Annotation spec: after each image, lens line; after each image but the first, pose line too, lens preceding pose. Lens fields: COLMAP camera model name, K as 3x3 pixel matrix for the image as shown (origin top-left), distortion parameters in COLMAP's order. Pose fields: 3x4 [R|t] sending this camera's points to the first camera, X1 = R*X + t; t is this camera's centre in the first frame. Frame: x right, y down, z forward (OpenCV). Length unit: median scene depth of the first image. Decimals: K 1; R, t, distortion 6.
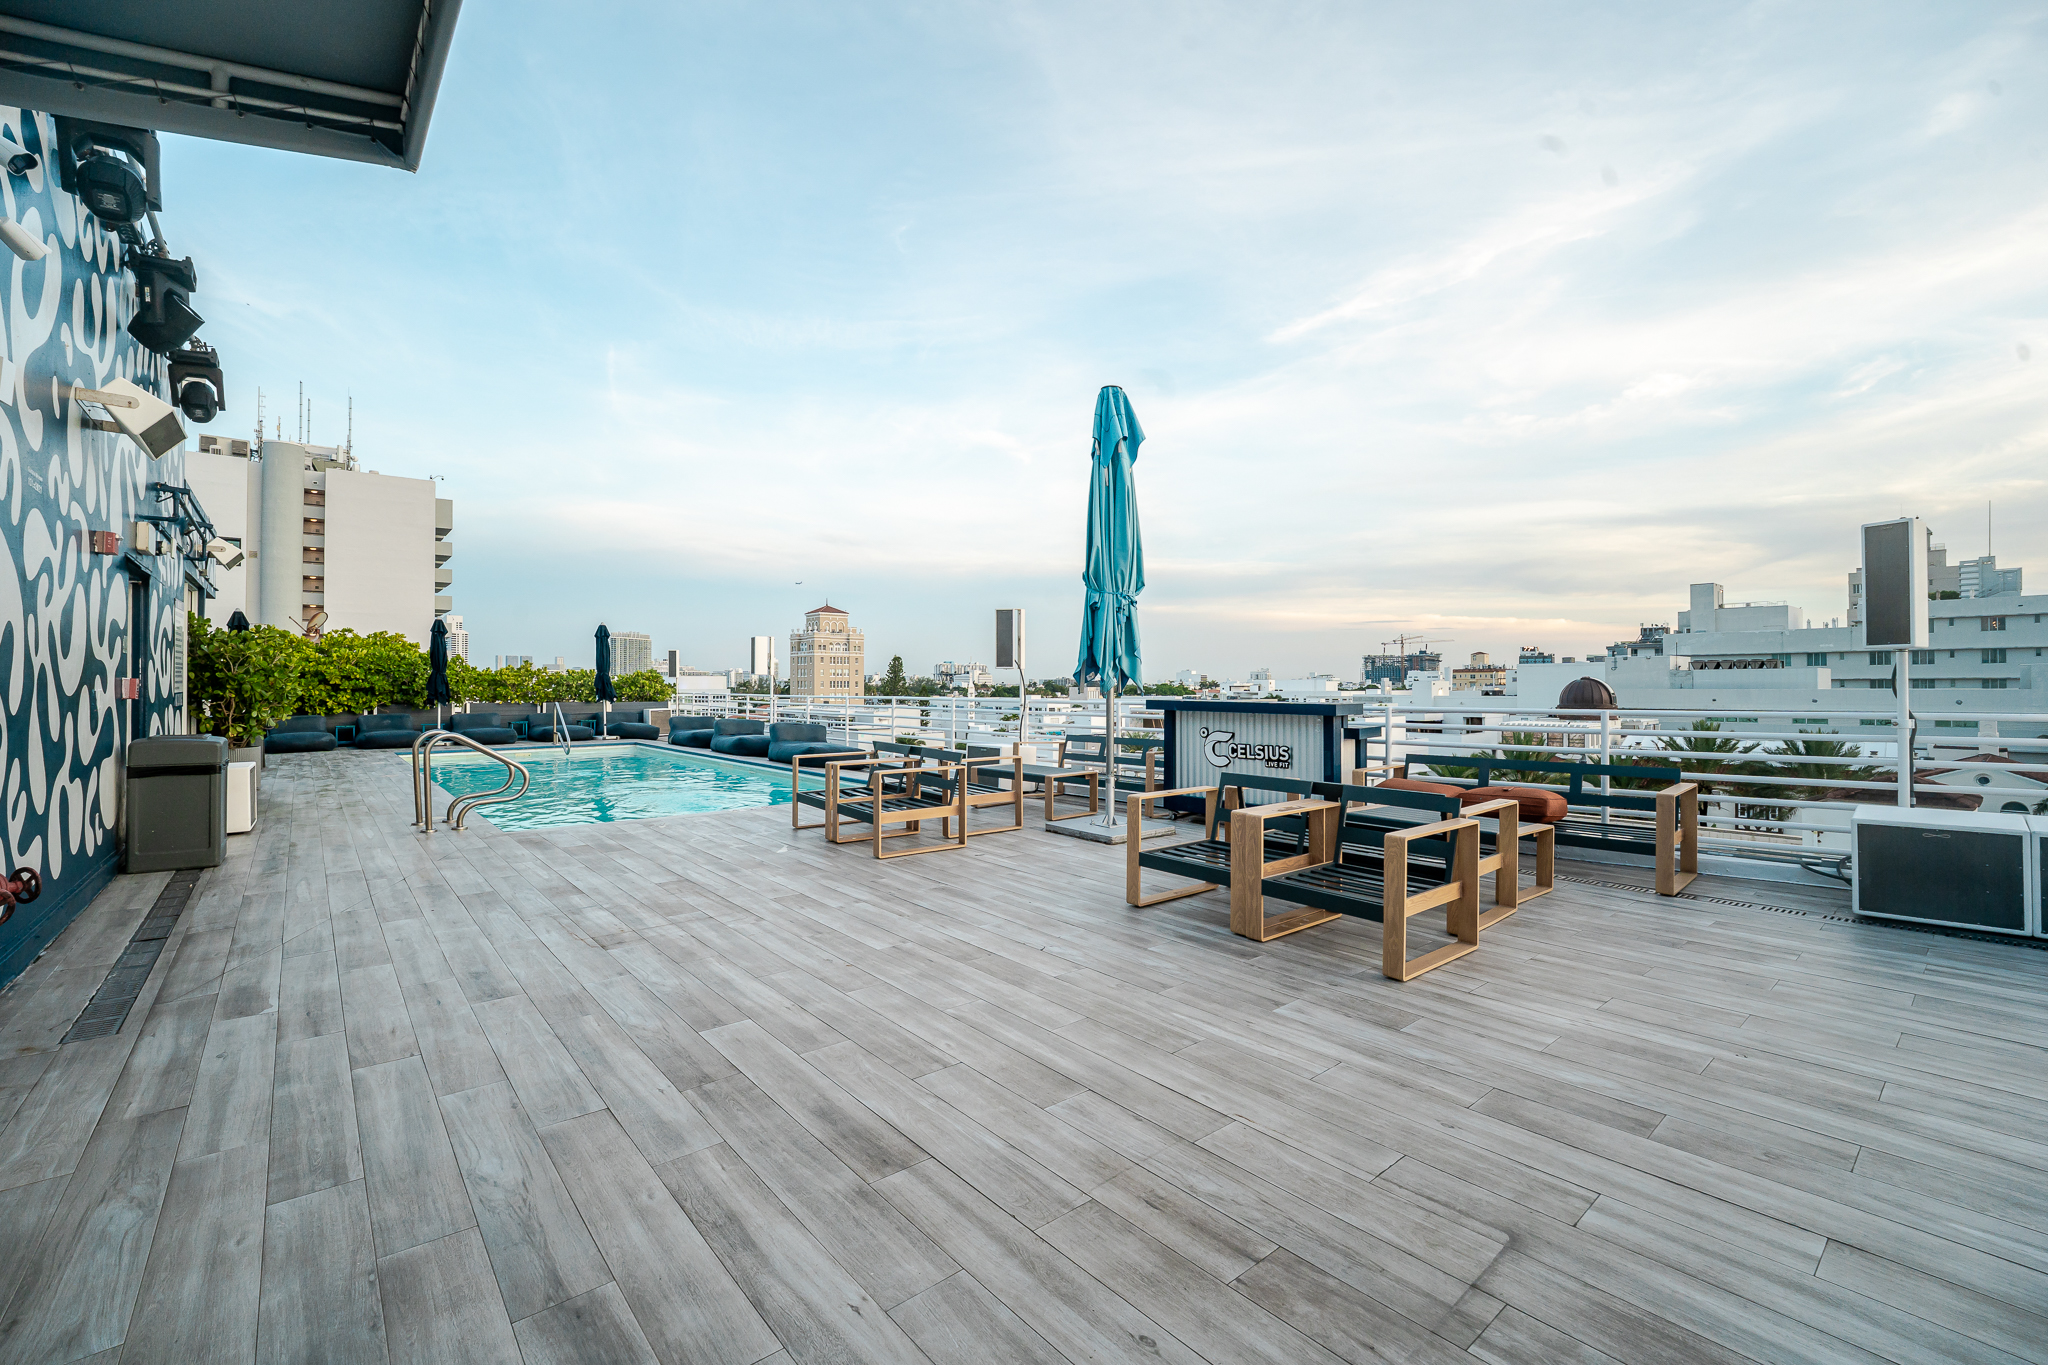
lens RADIAL K [[871.3, 0, 1029.0], [0, 871.3, 680.3], [0, 0, 1]] dist [-0.000591, -0.010116]
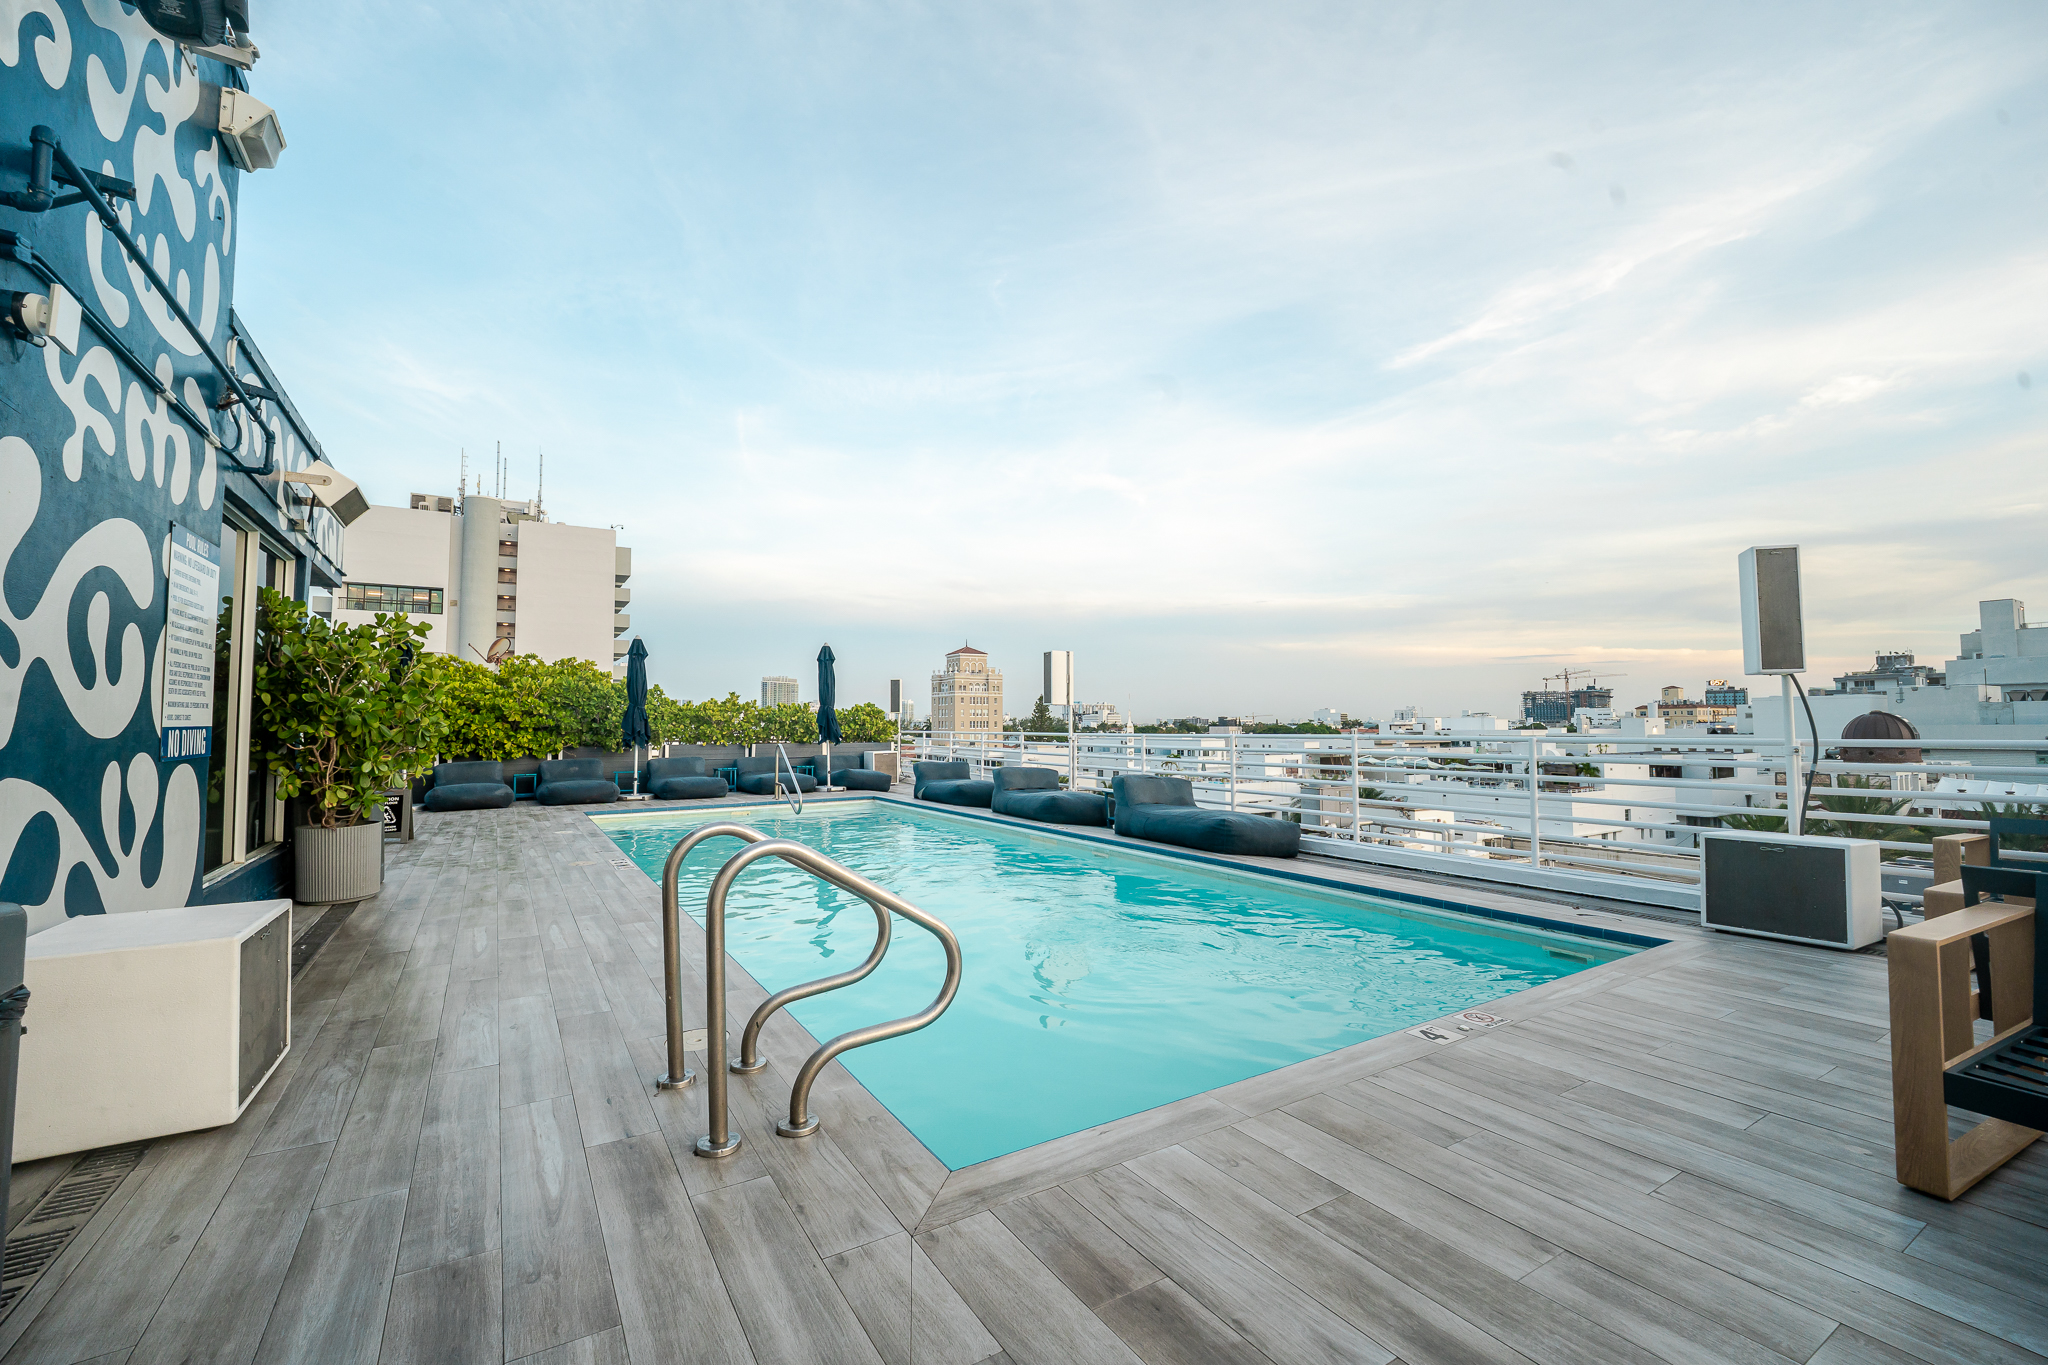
lens RADIAL K [[805.5, 0, 981.4], [0, 805.5, 677.8], [0, 0, 1]] dist [0.037446, -0.021206]
pose [[0.986416, -0.014374, -0.163637, -0.100855], [0.005469, 0.998485, -0.054744, 0.002967], [0.164176, 0.053106, 0.985000, 0.131711]]
